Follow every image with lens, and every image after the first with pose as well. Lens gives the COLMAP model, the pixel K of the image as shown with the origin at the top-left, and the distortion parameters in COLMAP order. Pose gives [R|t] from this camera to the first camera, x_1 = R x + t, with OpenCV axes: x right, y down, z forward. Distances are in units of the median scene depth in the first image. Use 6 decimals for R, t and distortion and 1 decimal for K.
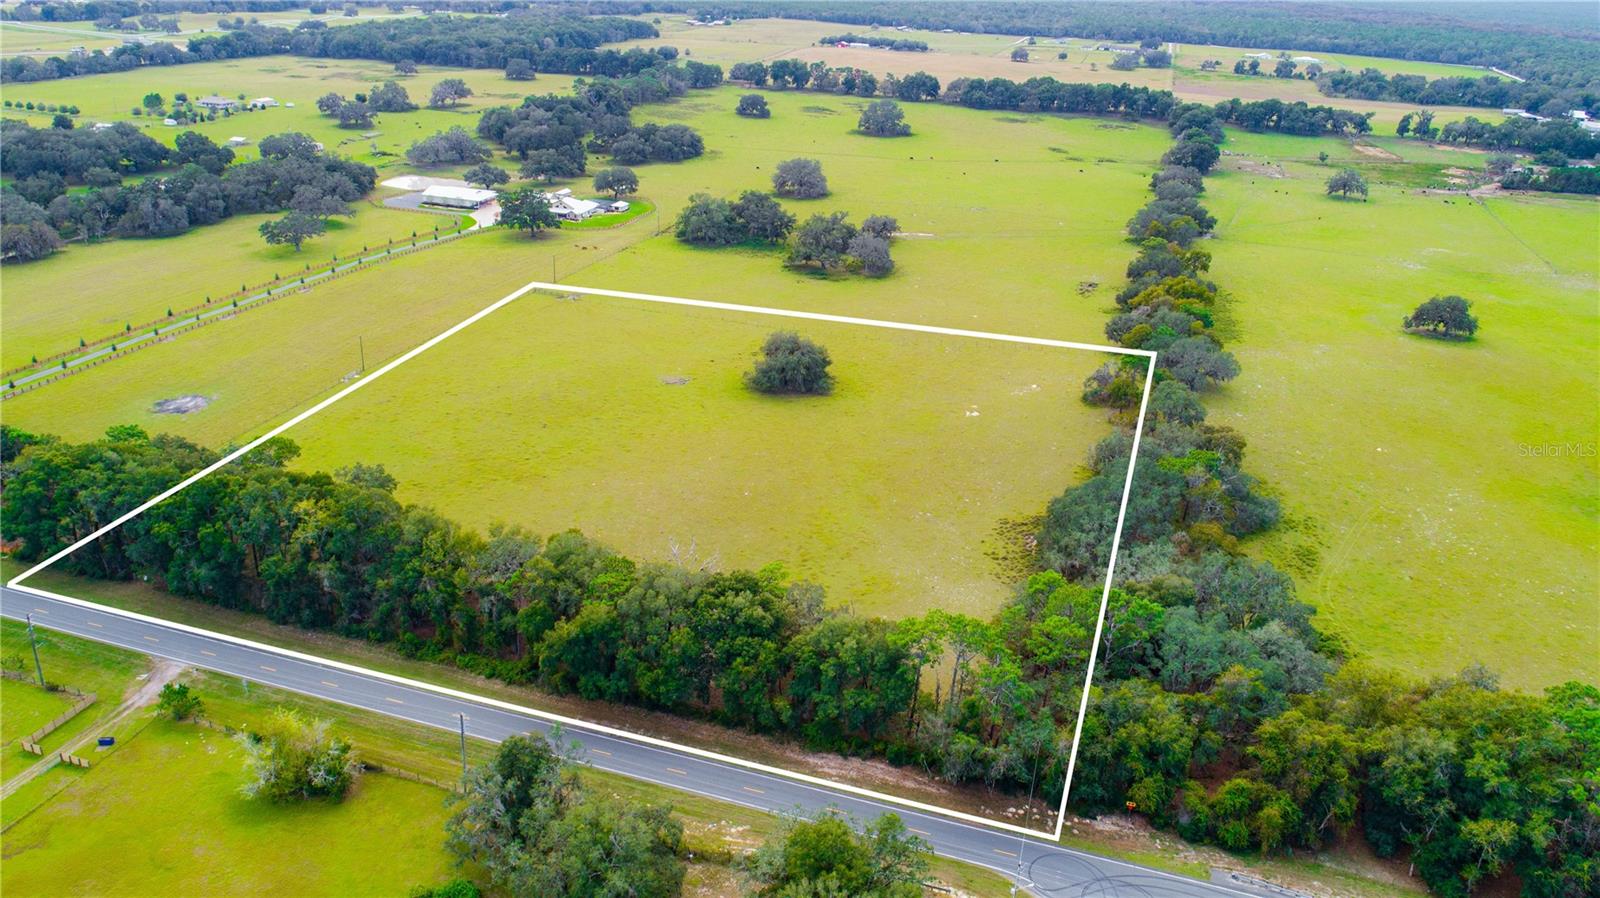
lens RADIAL K [[1094.8, 0, 800.0], [0, 1094.8, 449.0], [0, 0, 1]] dist [-0.016334, 0.012687]
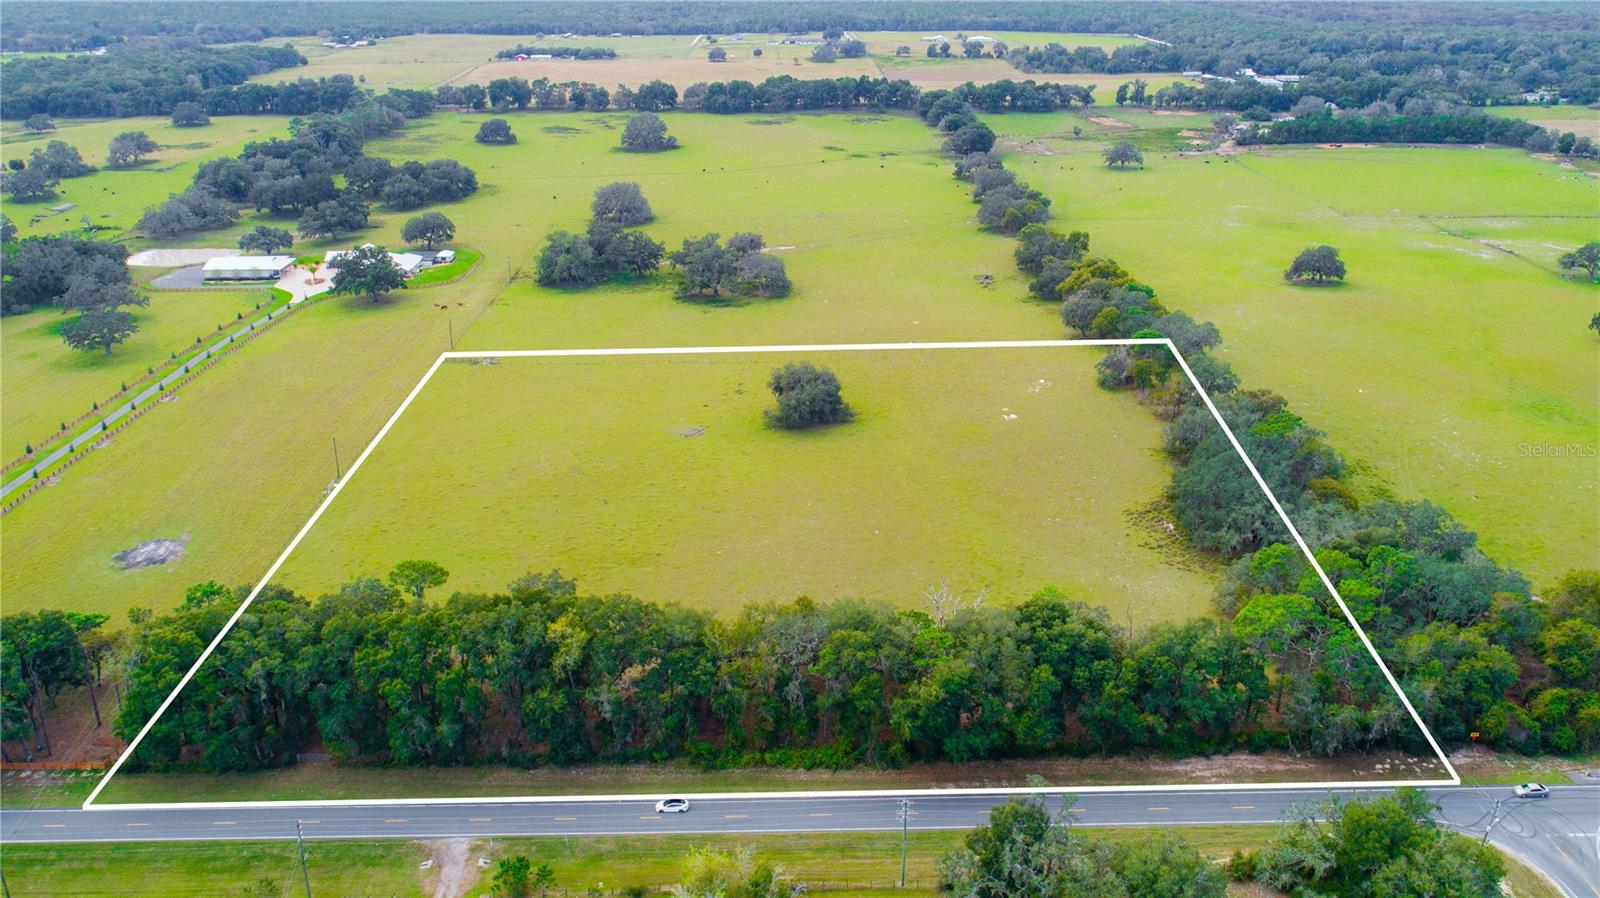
lens RADIAL K [[1172.0, 0, 803.4], [0, 1172.0, 446.2], [0, 0, 1]] dist [-0.013323, 0.006903]
pose [[0.949248, -0.160708, 0.270374, -0.106475], [0.167412, 0.985885, -0.001759, -0.011983], [-0.266275, 0.046934, 0.962754, 0.008320]]
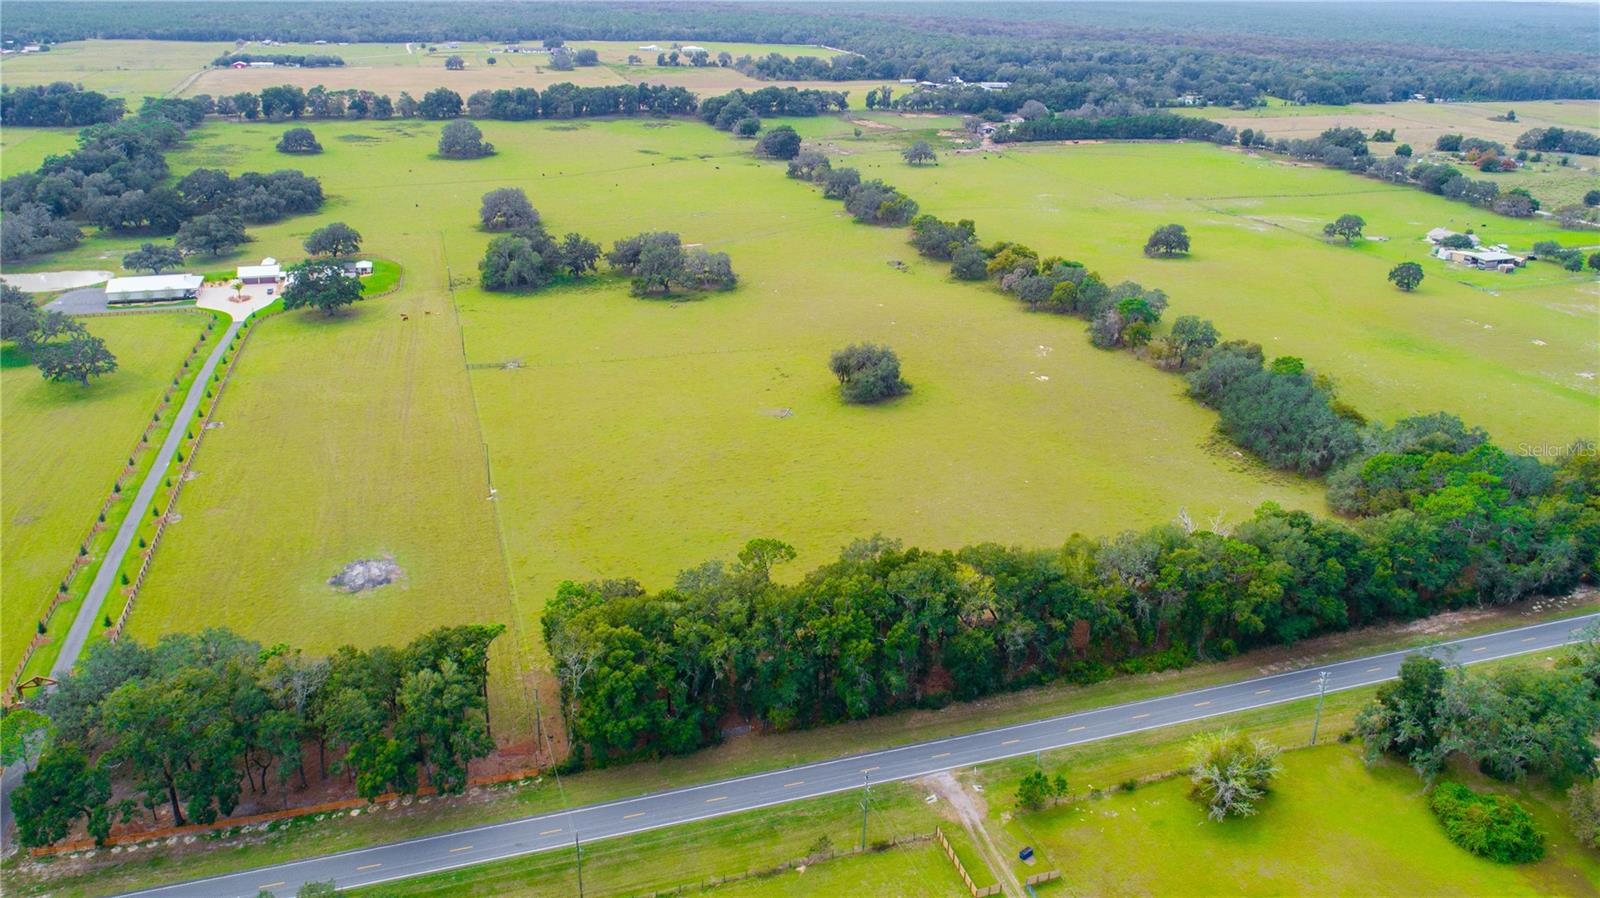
lens RADIAL K [[1094.8, 0, 800.0], [0, 1094.8, 449.0], [0, 0, 1]] dist [-0.016334, 0.012687]
pose [[0.824093, -0.246173, 0.510166, -0.224501], [0.244995, 0.966934, 0.070827, -0.035341], [-0.510733, 0.066620, 0.857154, 0.048836]]
